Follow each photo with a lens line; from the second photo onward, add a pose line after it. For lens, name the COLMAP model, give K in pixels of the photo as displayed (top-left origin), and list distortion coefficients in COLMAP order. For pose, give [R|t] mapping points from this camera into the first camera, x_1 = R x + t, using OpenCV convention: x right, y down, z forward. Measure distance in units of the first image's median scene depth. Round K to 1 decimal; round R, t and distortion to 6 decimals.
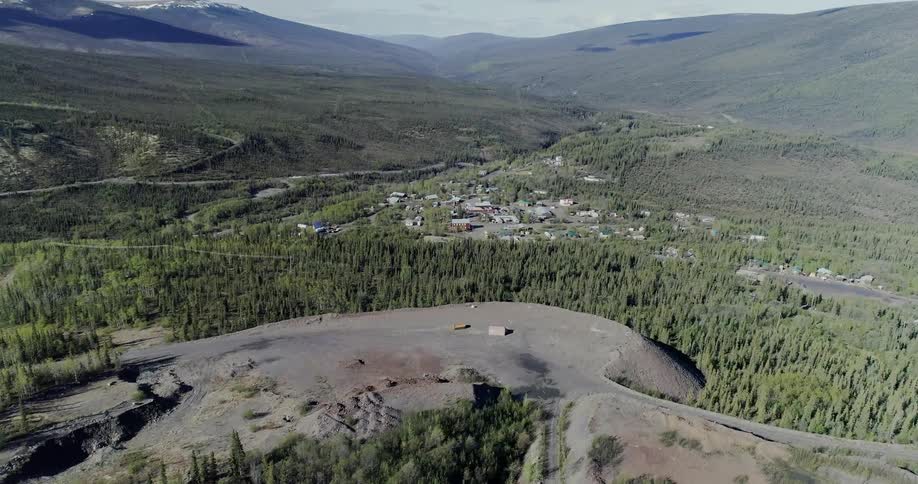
lens RADIAL K [[663.9, 0, 445.7], [0, 663.9, 243.1], [0, 0, 1]] dist [0.003287, -0.000165]
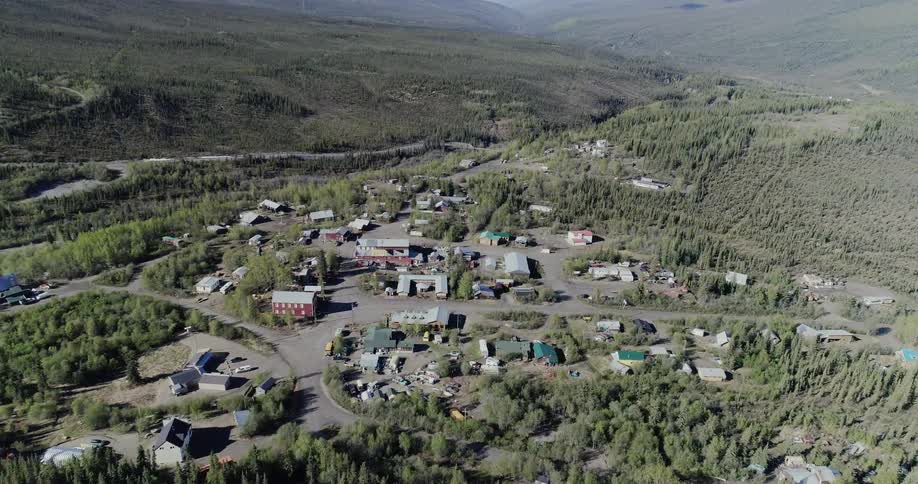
lens RADIAL K [[663.9, 0, 445.7], [0, 663.9, 243.1], [0, 0, 1]] dist [0.003287, -0.000165]
pose [[0.990241, 0.059532, -0.126010, 0.109414], [-0.052706, 0.996992, 0.056831, -0.061678], [0.129015, -0.049635, 0.990400, 0.360840]]
